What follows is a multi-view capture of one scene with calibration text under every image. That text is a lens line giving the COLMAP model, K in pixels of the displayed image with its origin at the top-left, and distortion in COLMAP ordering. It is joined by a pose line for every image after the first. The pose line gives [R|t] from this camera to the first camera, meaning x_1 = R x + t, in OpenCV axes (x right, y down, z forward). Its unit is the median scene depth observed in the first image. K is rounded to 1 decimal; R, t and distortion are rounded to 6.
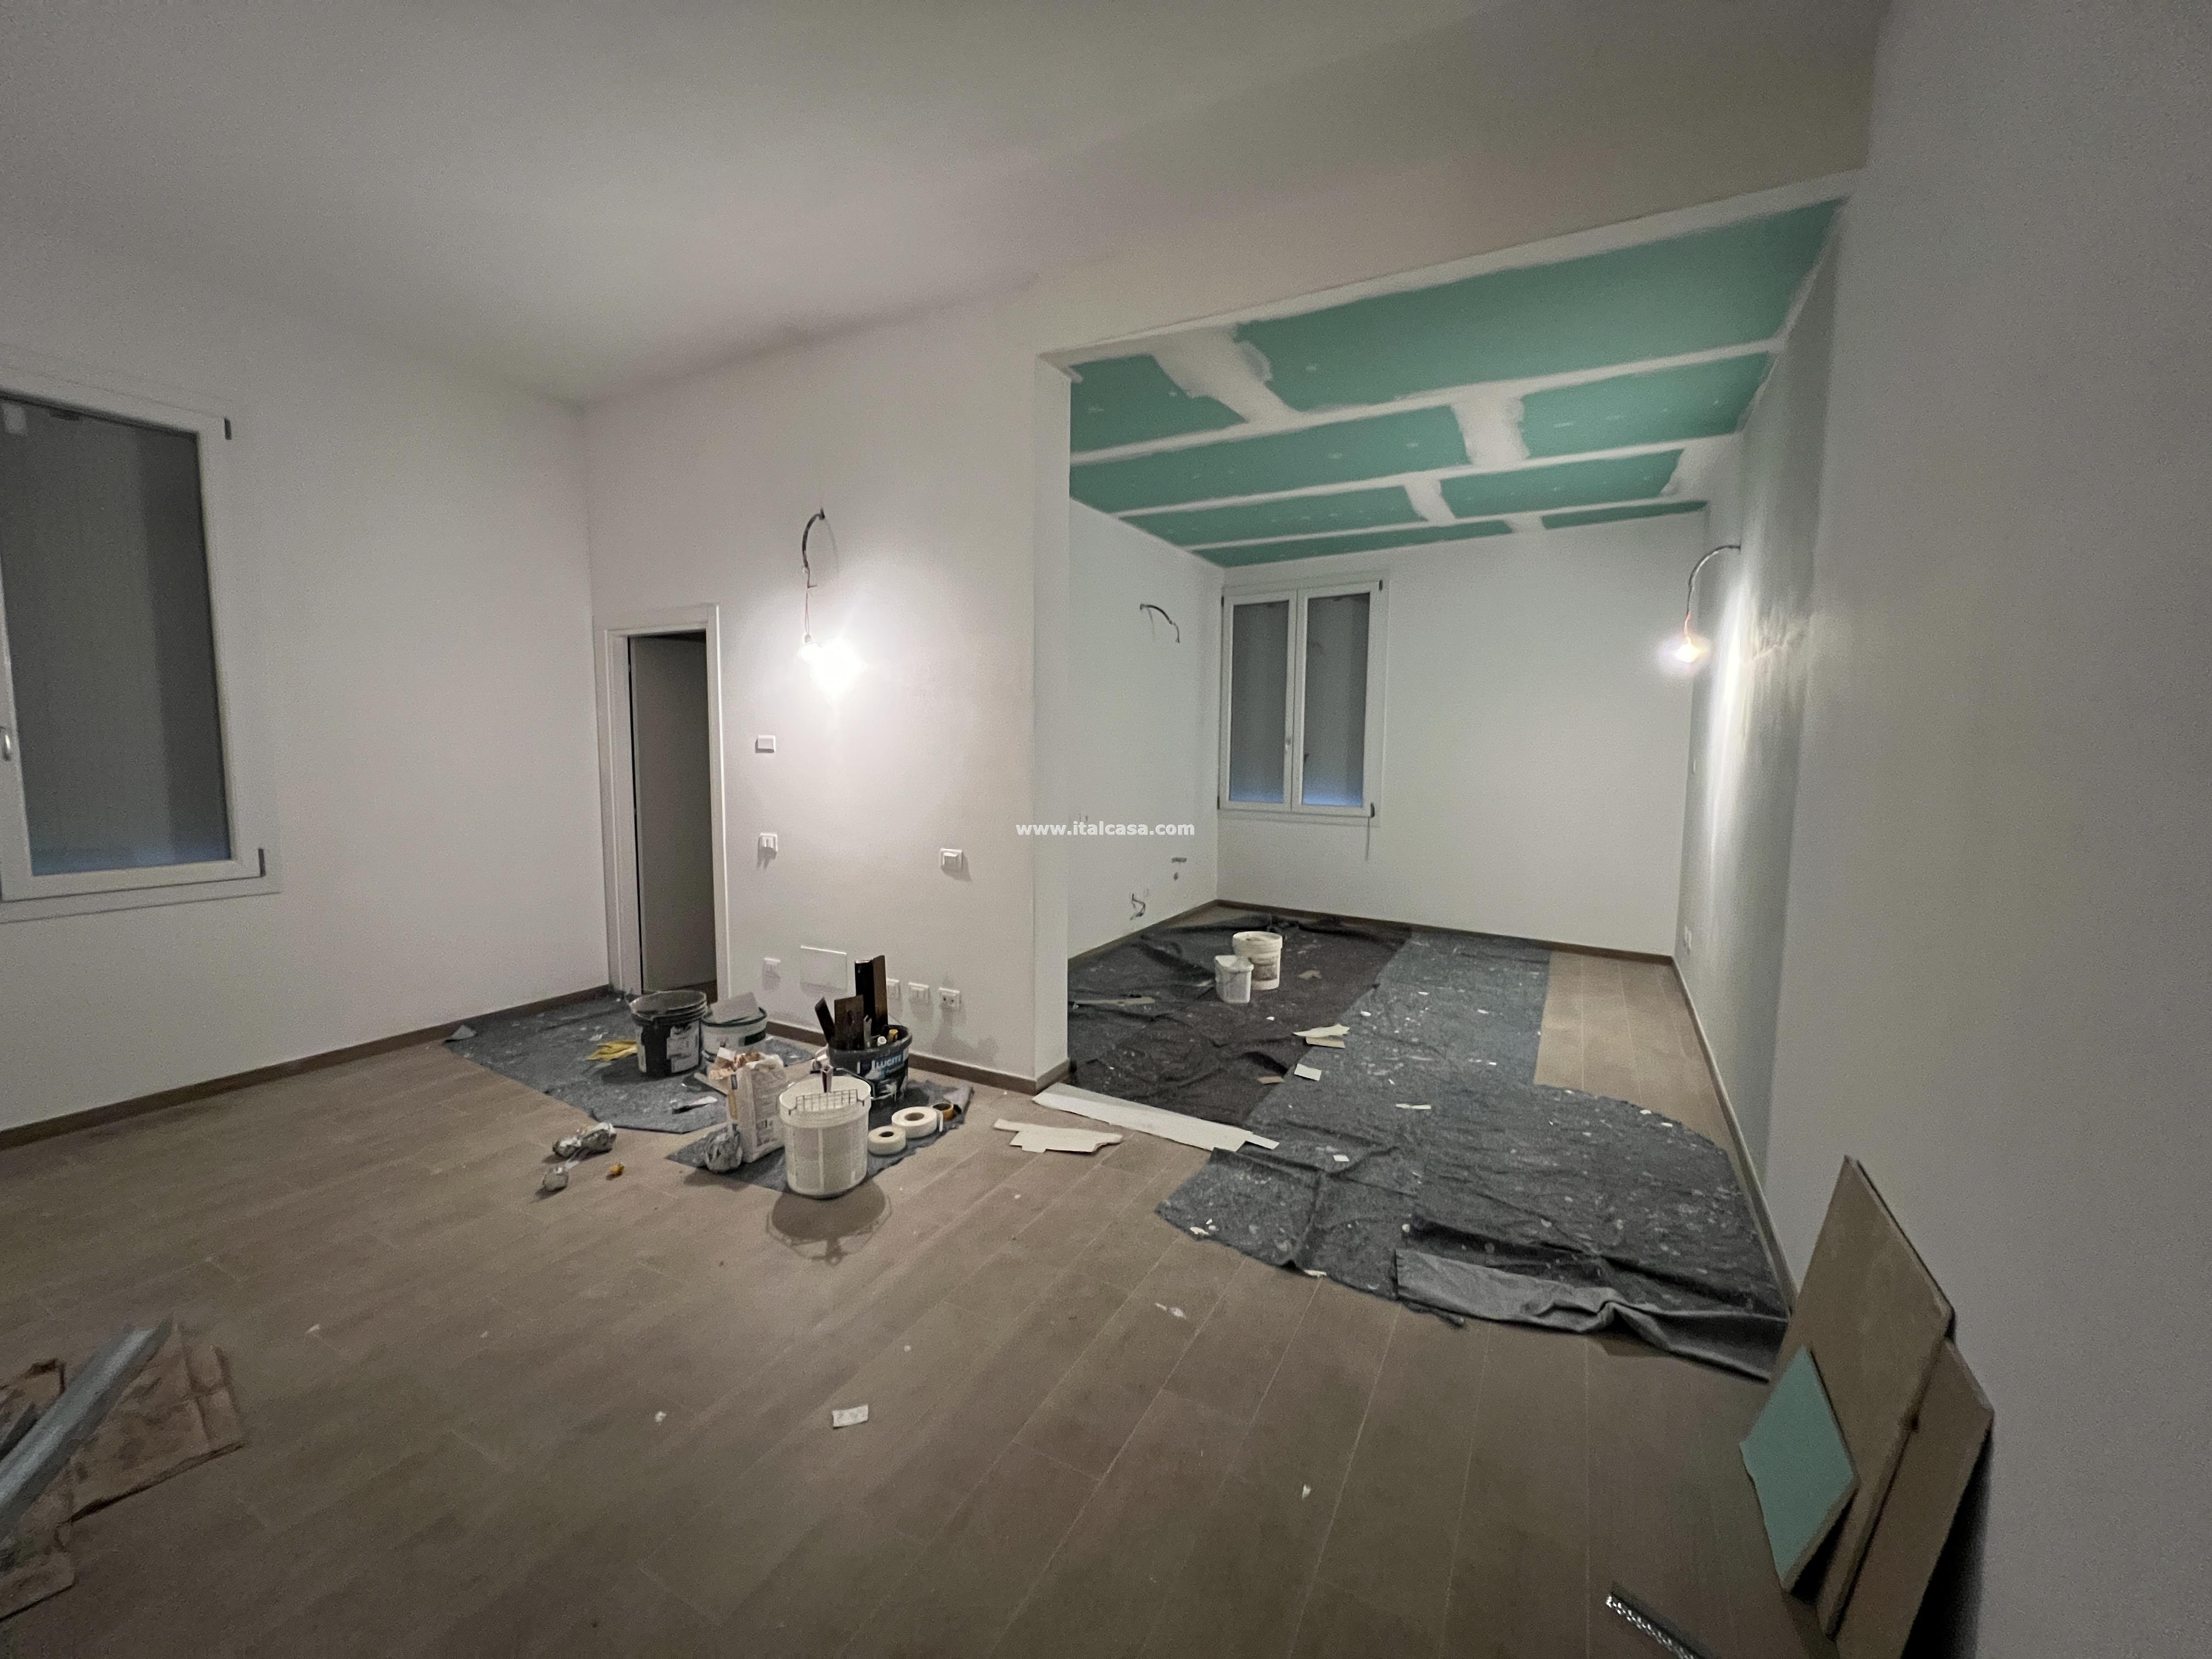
lens RADIAL K [[883.1, 0, 1103.1], [0, 883.1, 822.8], [0, 0, 1]] dist [-0.001093, -0.000354]
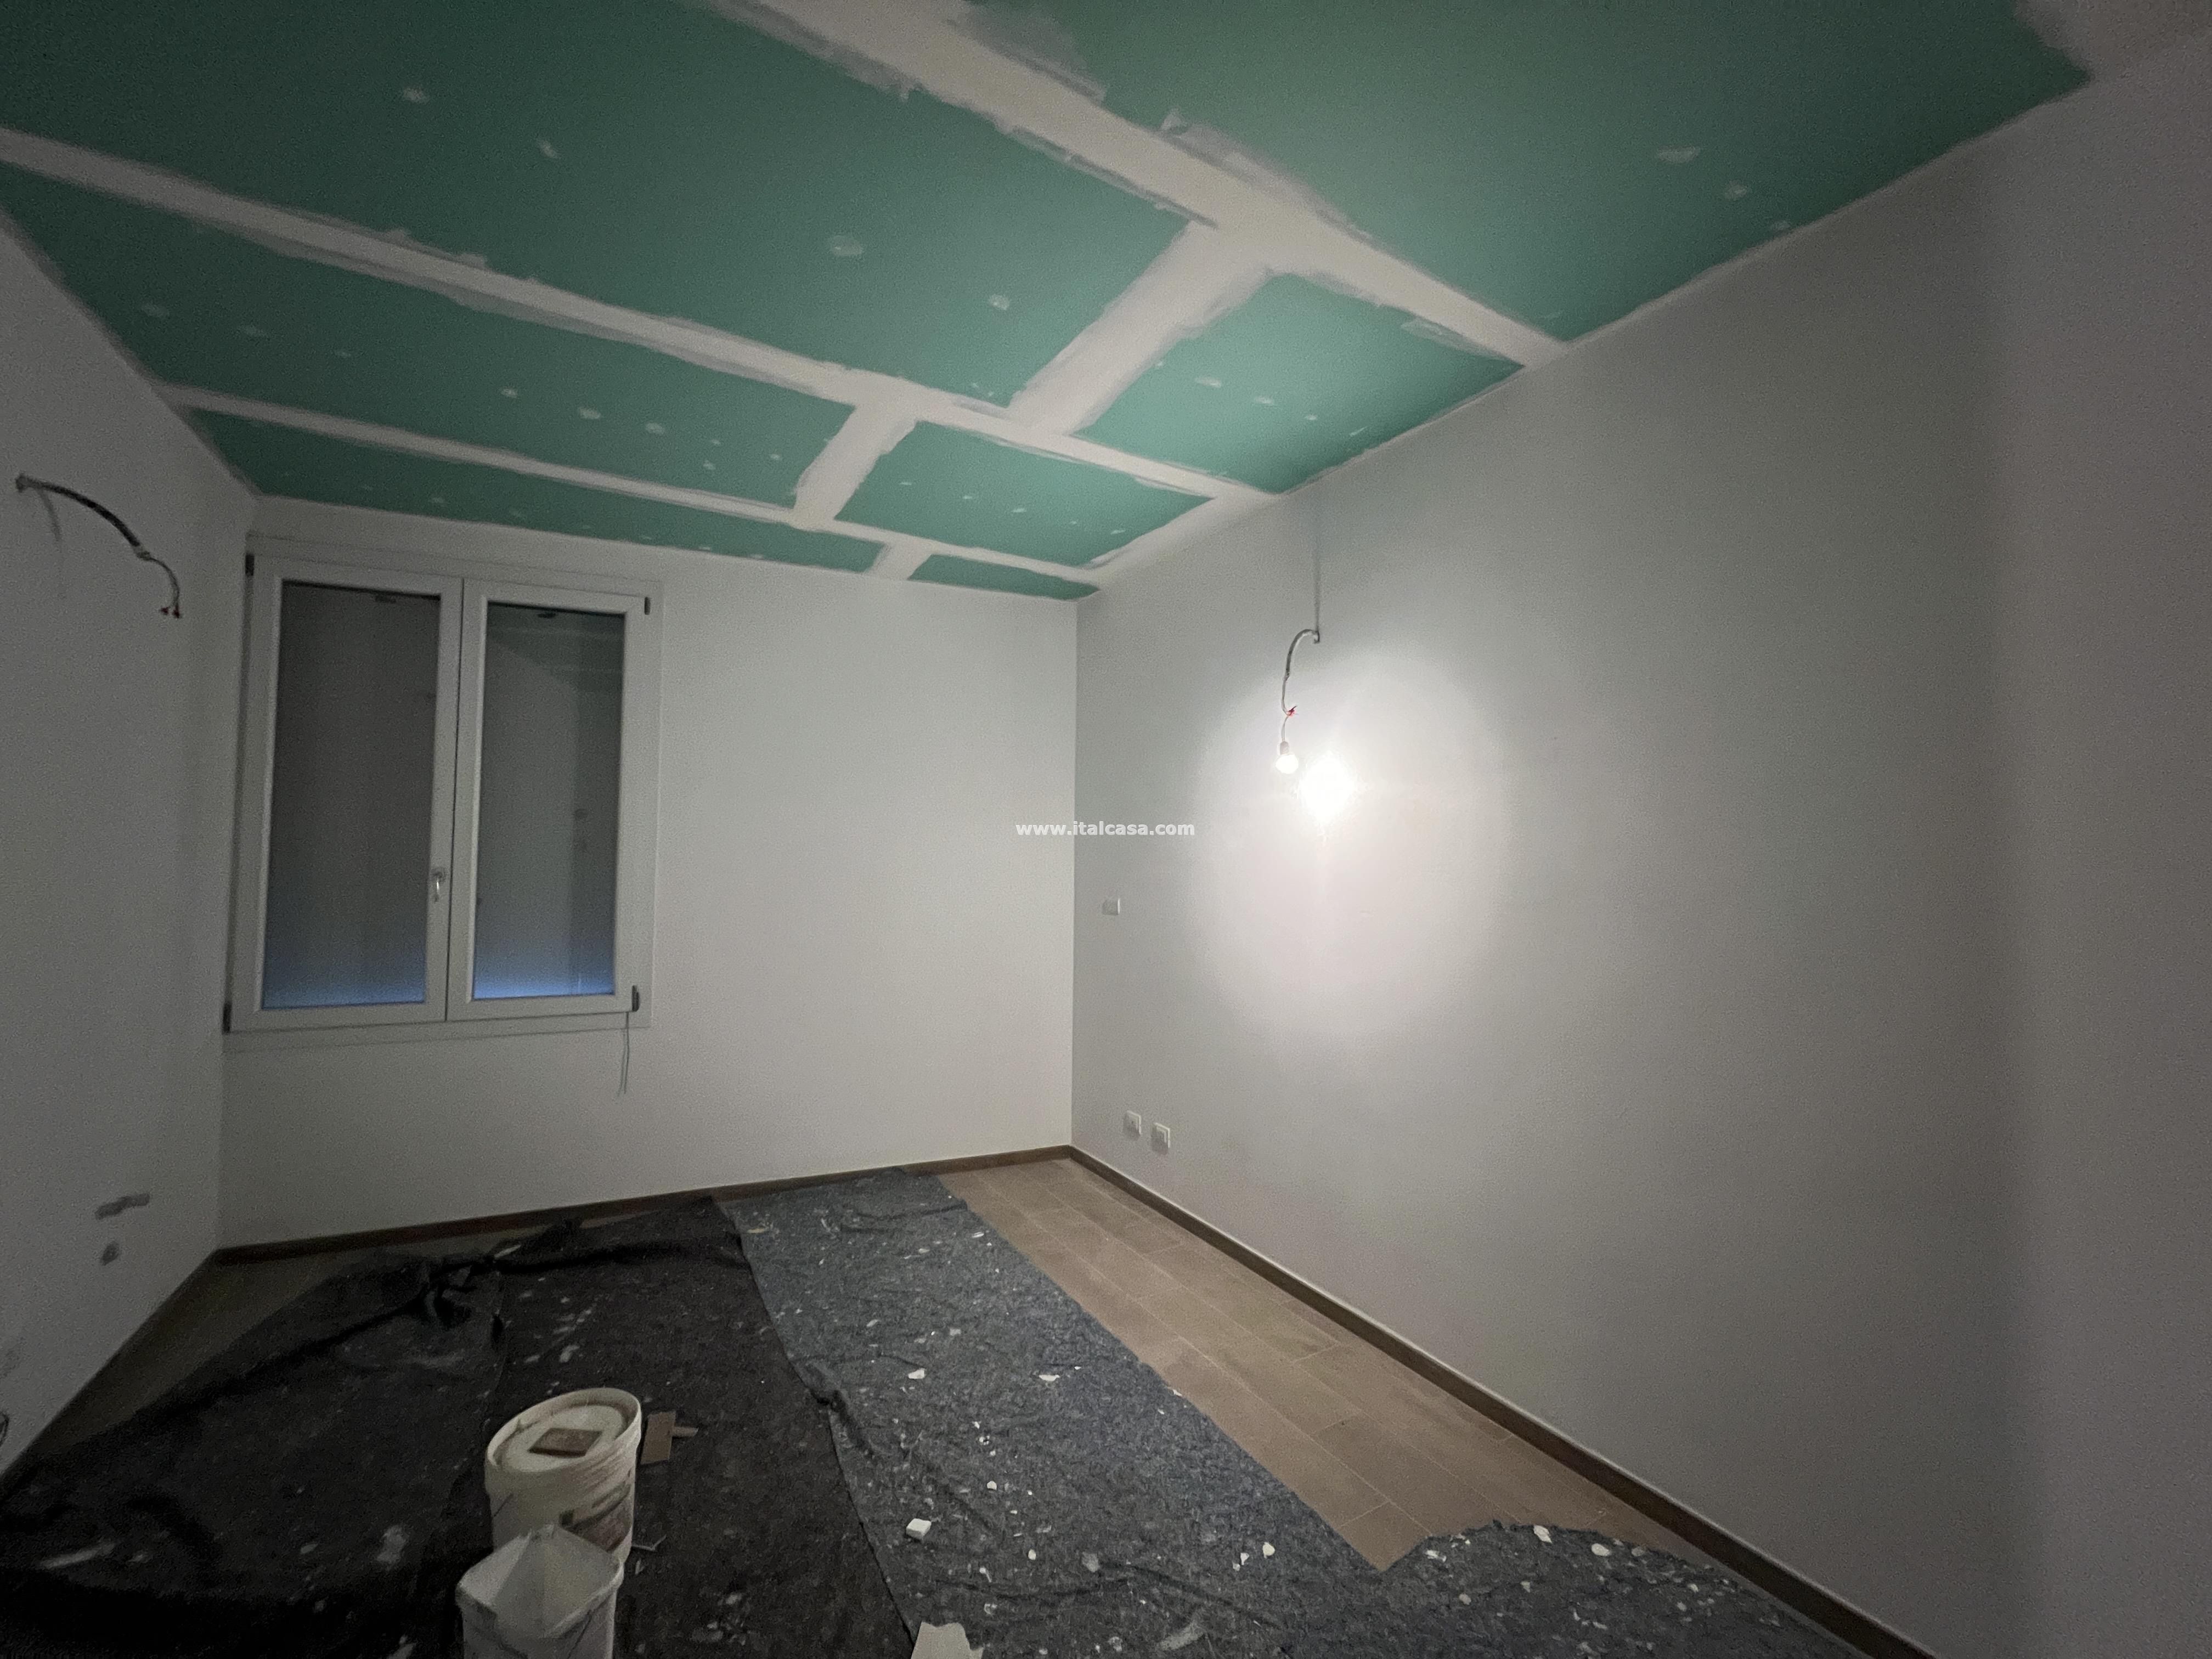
lens RADIAL K [[883.1, 0, 1103.1], [0, 883.1, 822.8], [0, 0, 1]] dist [-0.001093, -0.000354]
pose [[0.514428, 0.027675, 0.857087, -0.023555], [0.075400, 0.994148, -0.077356, -0.058339], [-0.854212, 0.104418, 0.509331, 0.454271]]
